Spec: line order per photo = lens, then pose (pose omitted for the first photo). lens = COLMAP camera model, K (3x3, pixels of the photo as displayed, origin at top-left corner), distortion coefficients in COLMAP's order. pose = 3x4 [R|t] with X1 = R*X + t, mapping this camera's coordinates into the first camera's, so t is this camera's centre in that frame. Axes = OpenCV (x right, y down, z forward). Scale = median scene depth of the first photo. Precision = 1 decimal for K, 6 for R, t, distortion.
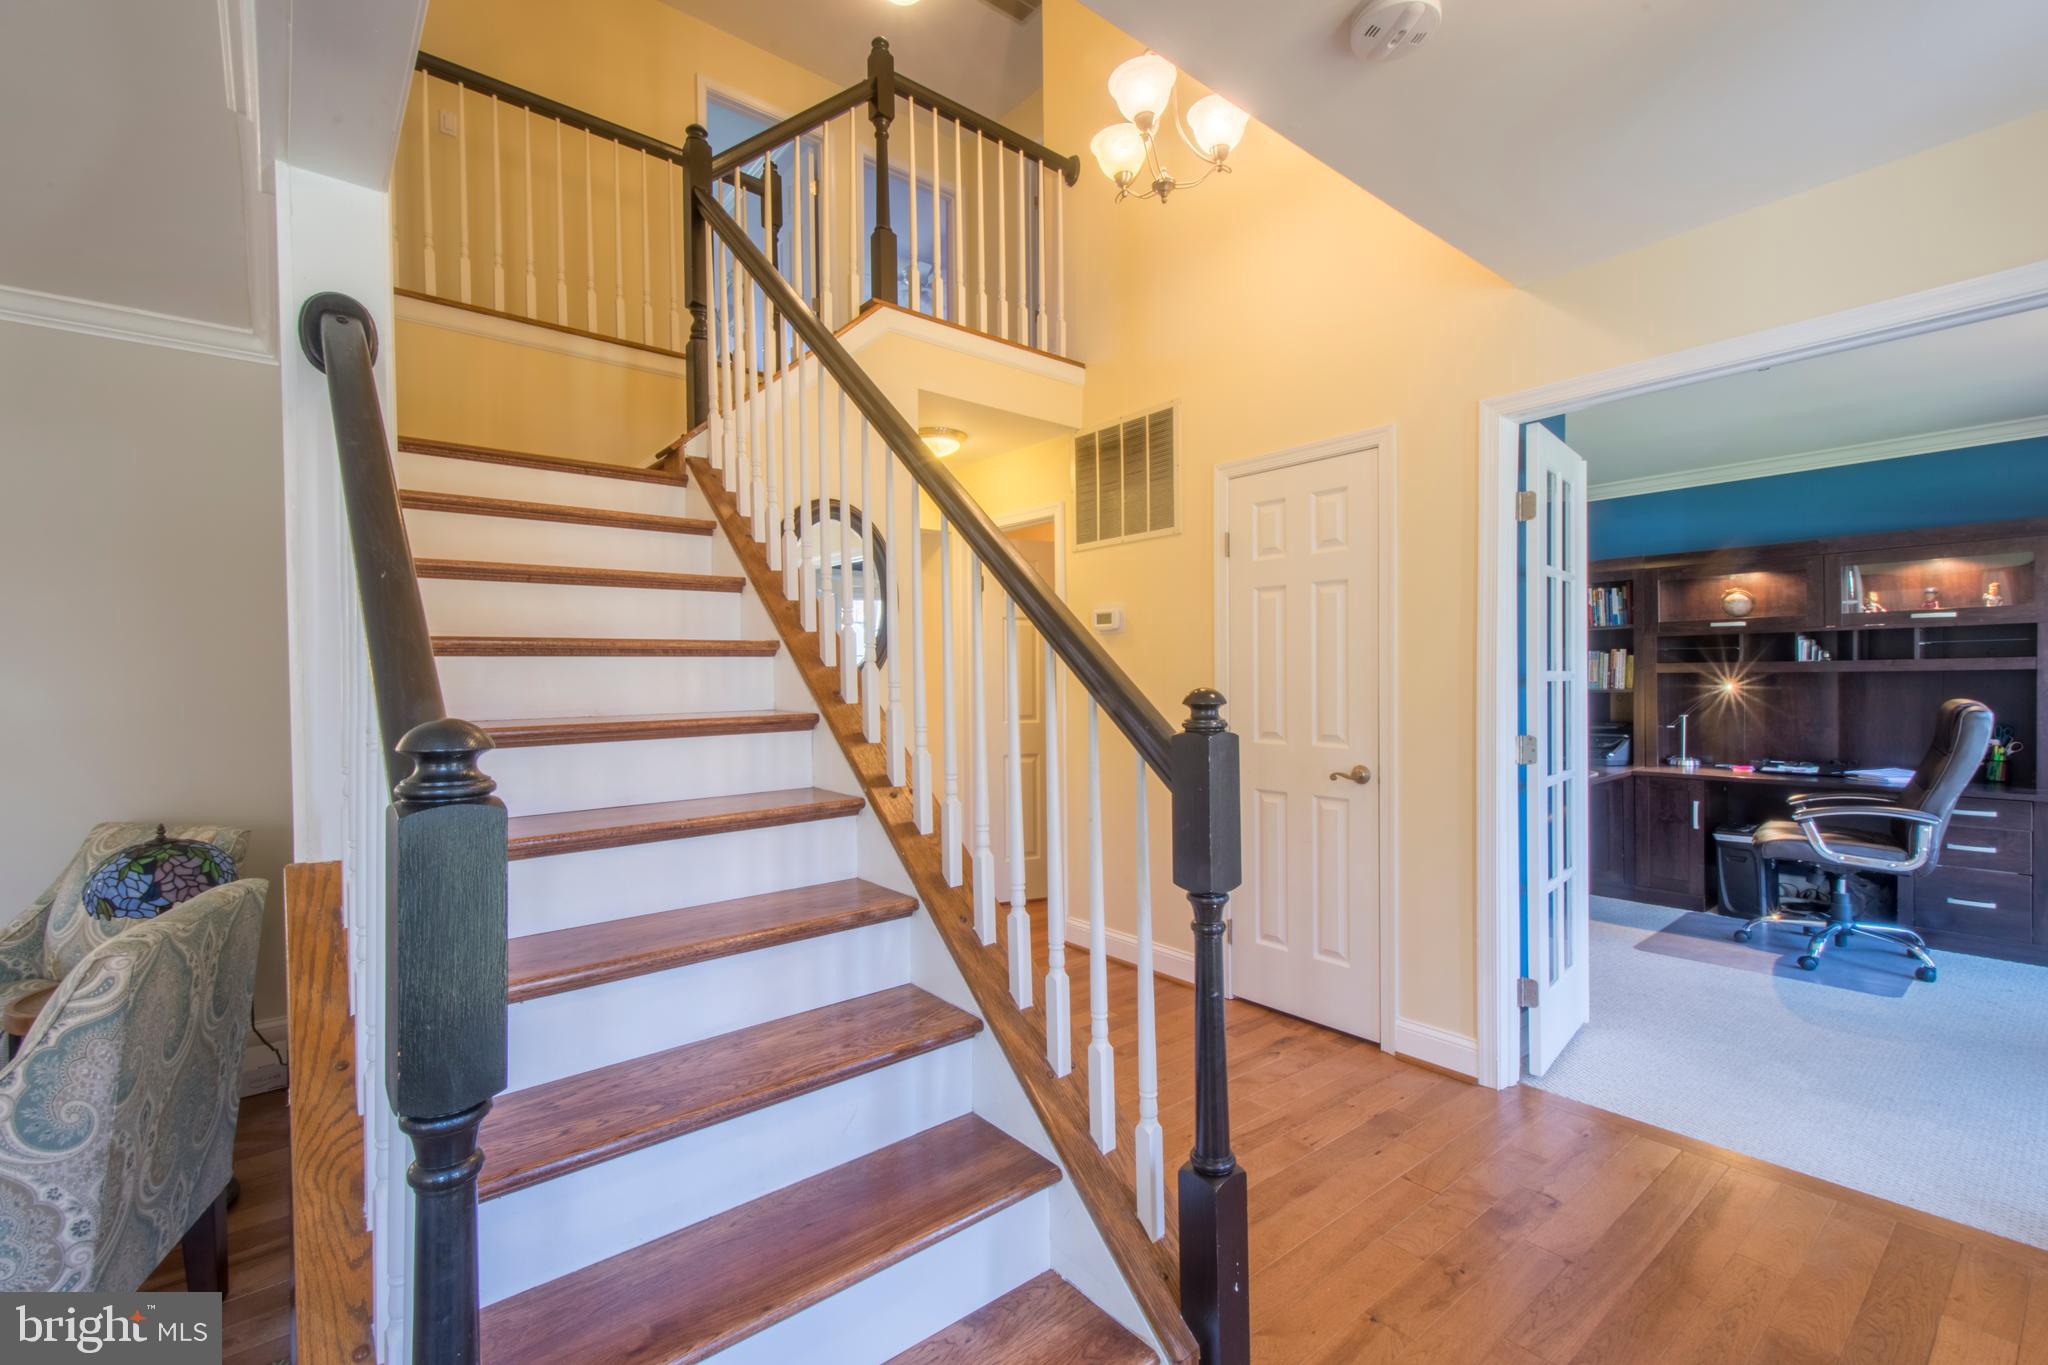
lens RADIAL K [[889.9, 0, 1017.1], [0, 889.9, 687.8], [0, 0, 1]] dist [0.008150, -0.001170]
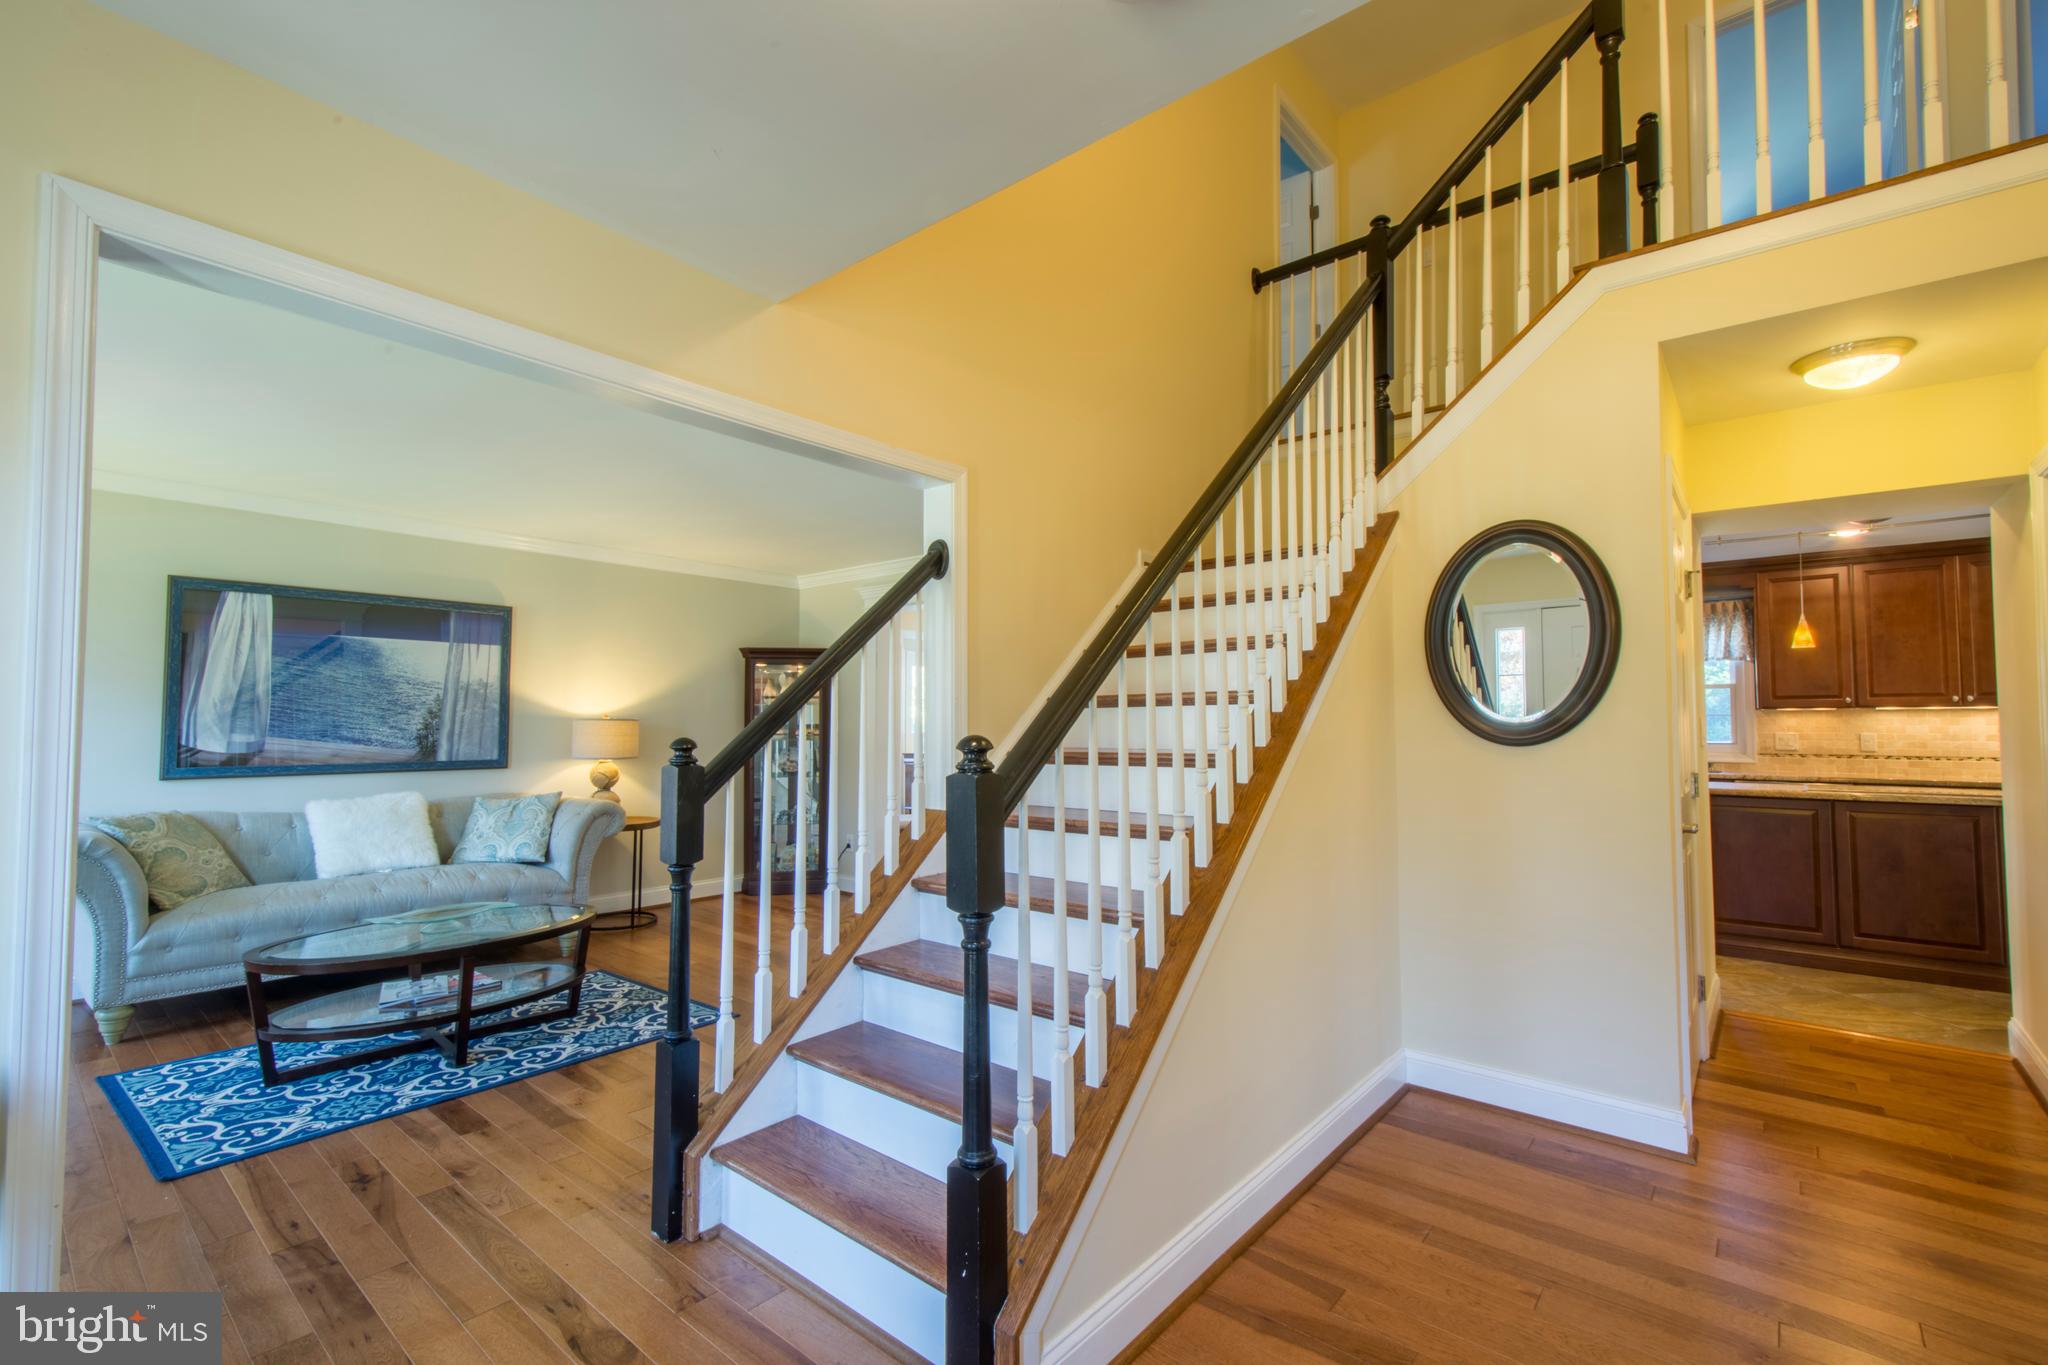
lens RADIAL K [[889.9, 0, 1017.1], [0, 889.9, 687.8], [0, 0, 1]] dist [0.008150, -0.001170]
pose [[0.181366, -0.025690, -0.983080, 0.590057], [-0.015810, 0.999453, -0.029035, -0.015803], [0.983289, 0.020809, 0.180861, 0.409031]]
